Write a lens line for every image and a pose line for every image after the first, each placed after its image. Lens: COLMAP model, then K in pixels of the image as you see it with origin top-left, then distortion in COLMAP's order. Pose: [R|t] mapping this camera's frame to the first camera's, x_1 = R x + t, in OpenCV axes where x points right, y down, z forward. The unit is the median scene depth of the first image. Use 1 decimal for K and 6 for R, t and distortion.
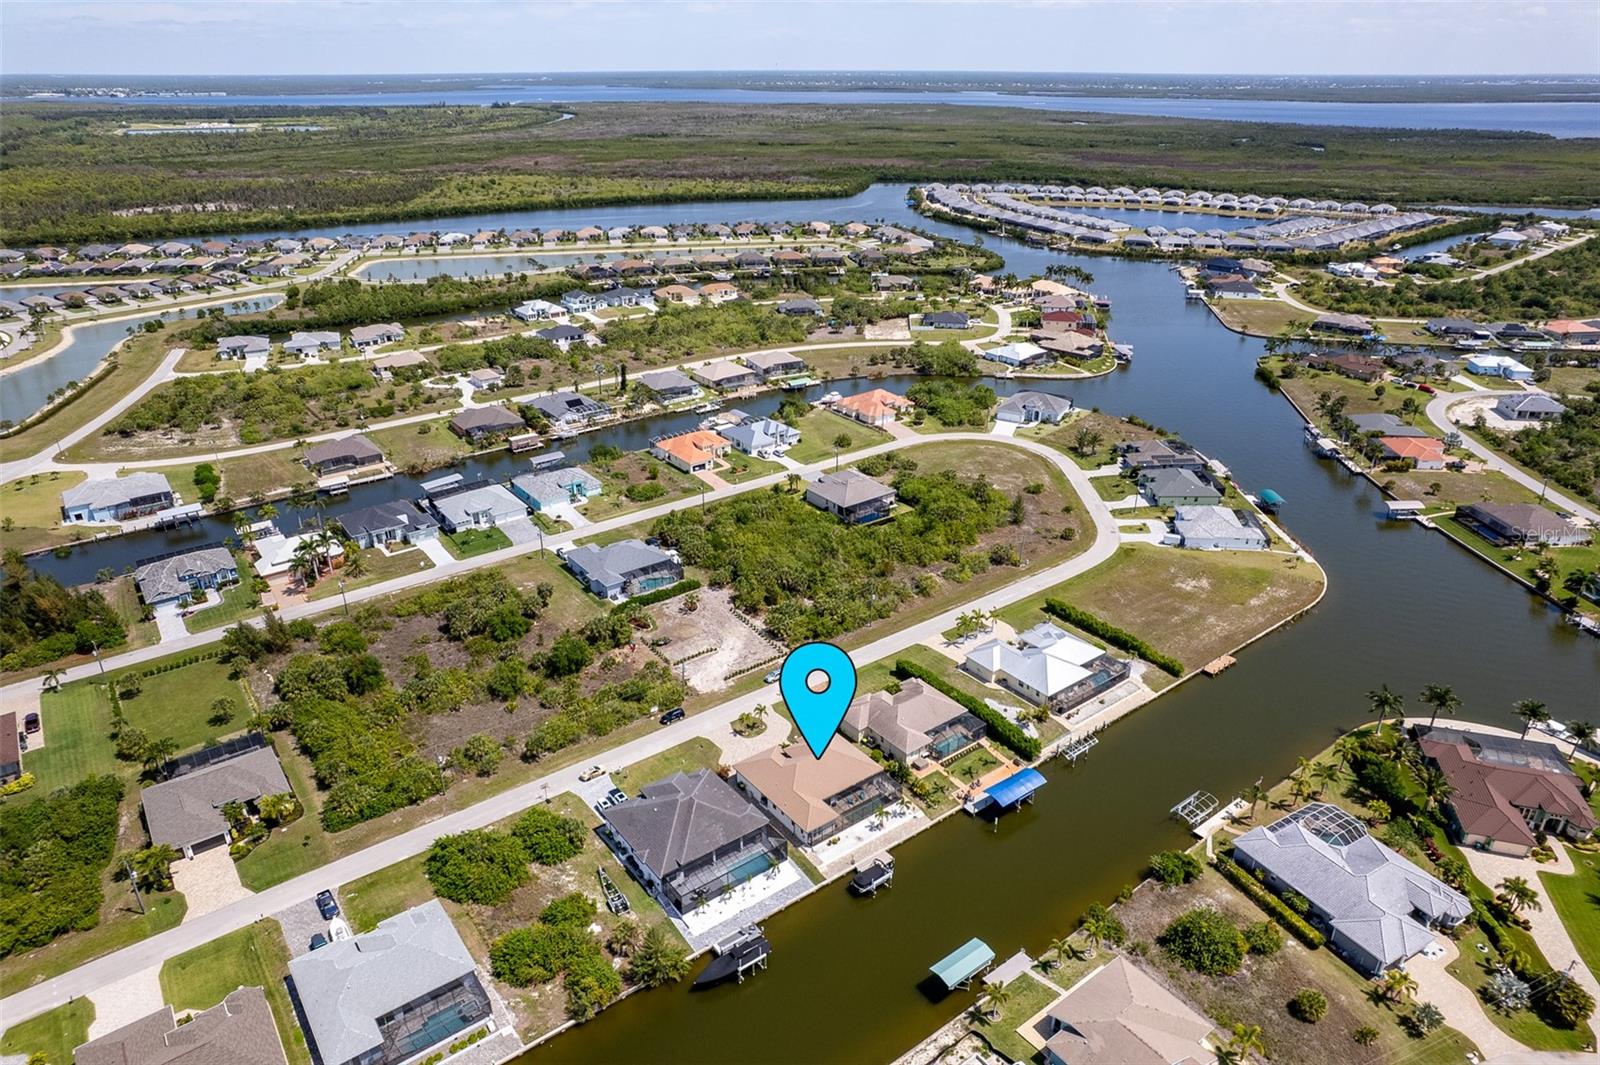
lens RADIAL K [[1029.2, 0, 796.7], [0, 1029.2, 532.5], [0, 0, 1]] dist [-0.041151, 0.001916]
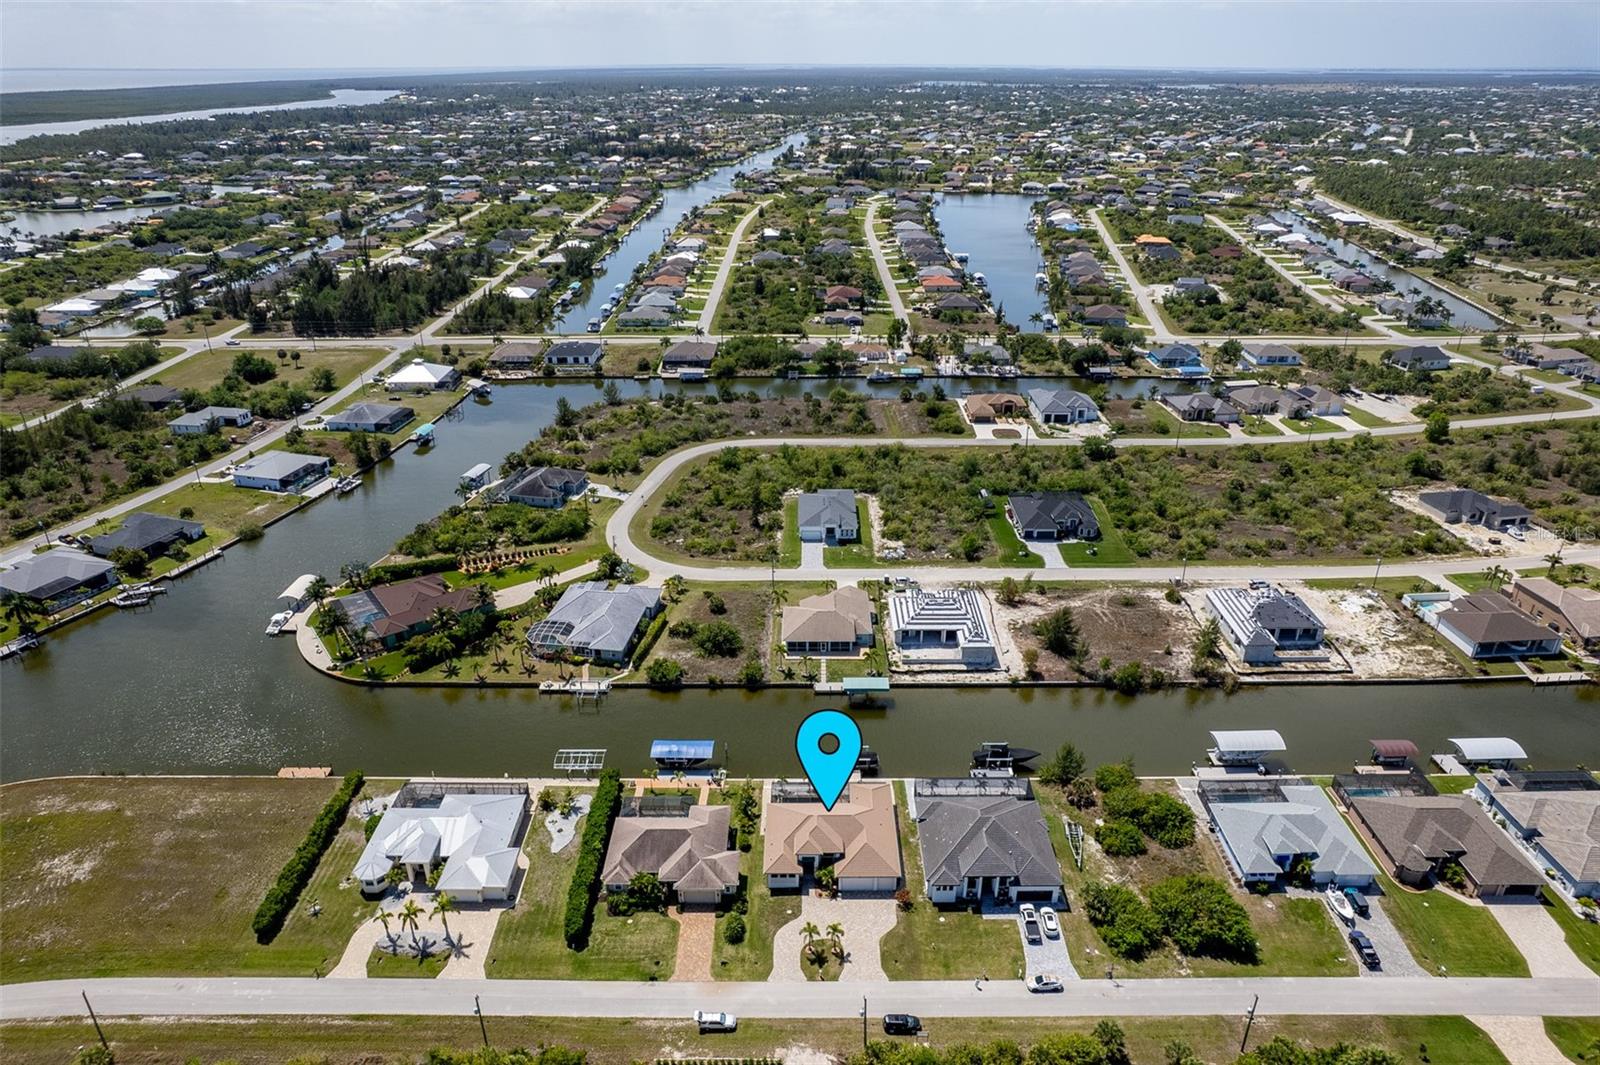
lens RADIAL K [[1029.2, 0, 796.7], [0, 1029.2, 532.5], [0, 0, 1]] dist [-0.041151, 0.001916]
pose [[-0.798774, -0.248900, 0.547731, -0.290290], [0.254589, 0.685040, 0.682572, -0.427677], [-0.545110, 0.684667, -0.483825, 0.938098]]
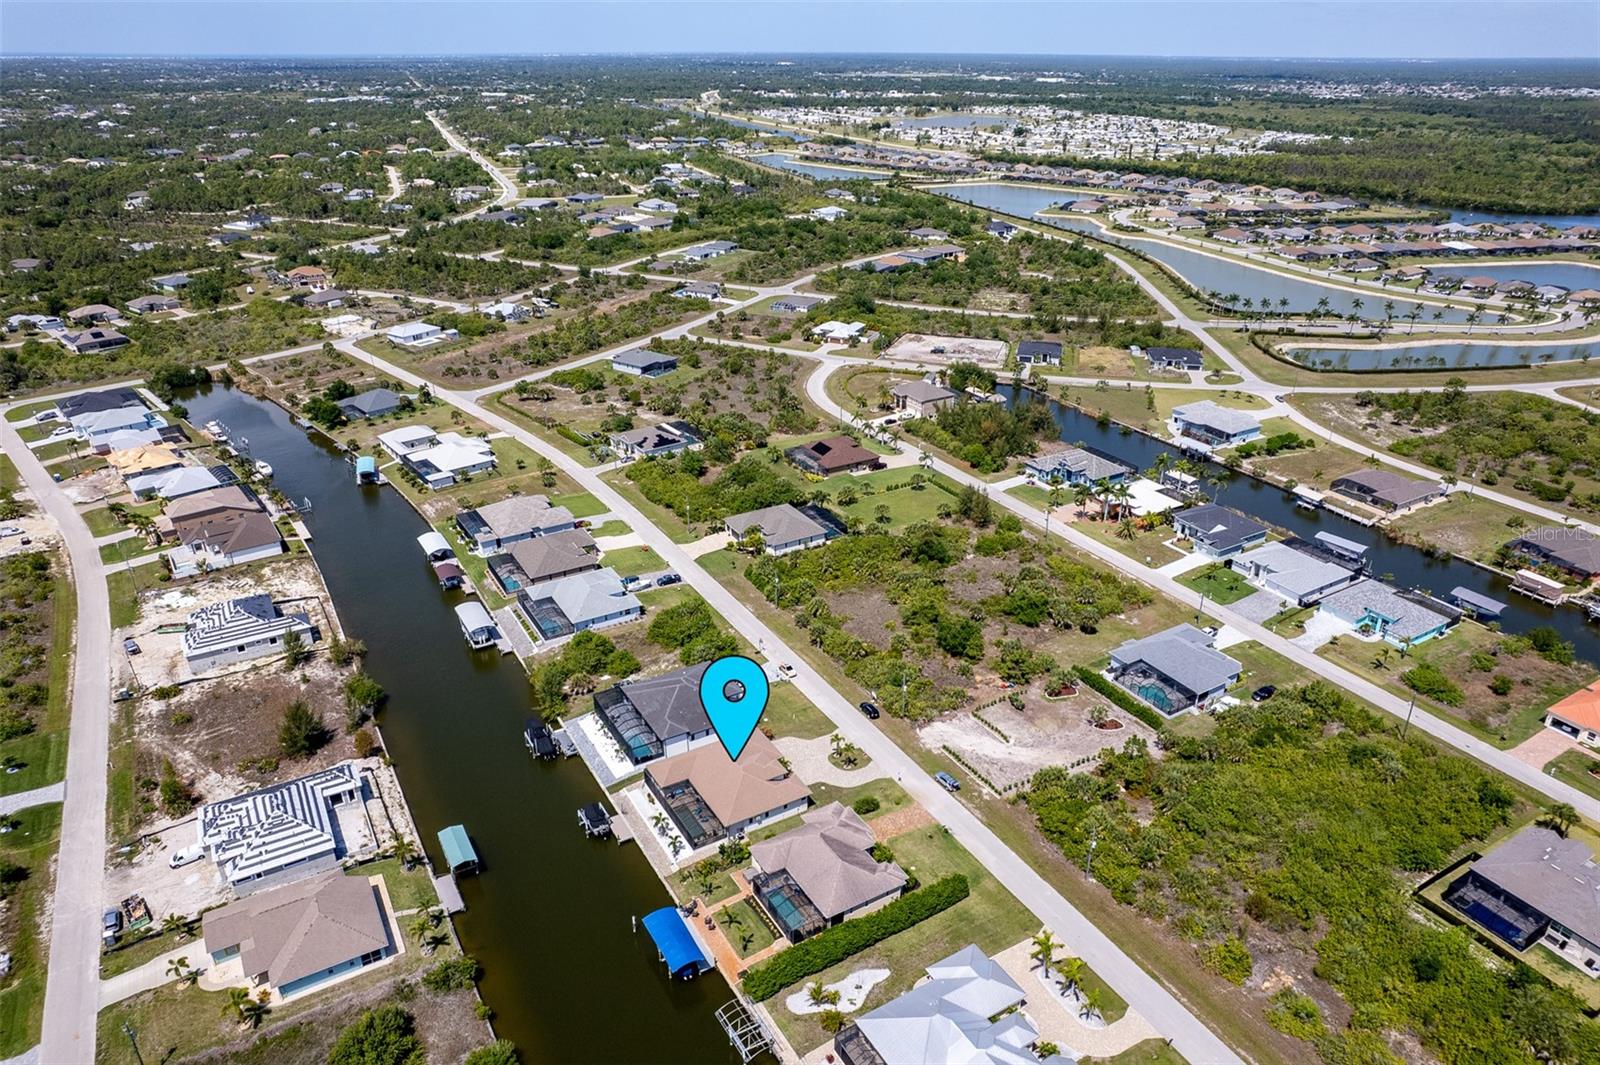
lens RADIAL K [[1029.2, 0, 796.7], [0, 1029.2, 532.5], [0, 0, 1]] dist [-0.041151, 0.001916]
pose [[-0.113476, 0.429556, -0.895882, 0.575258], [-0.416130, 0.798257, 0.435455, -0.295153], [0.902197, 0.422217, 0.088168, 0.638990]]
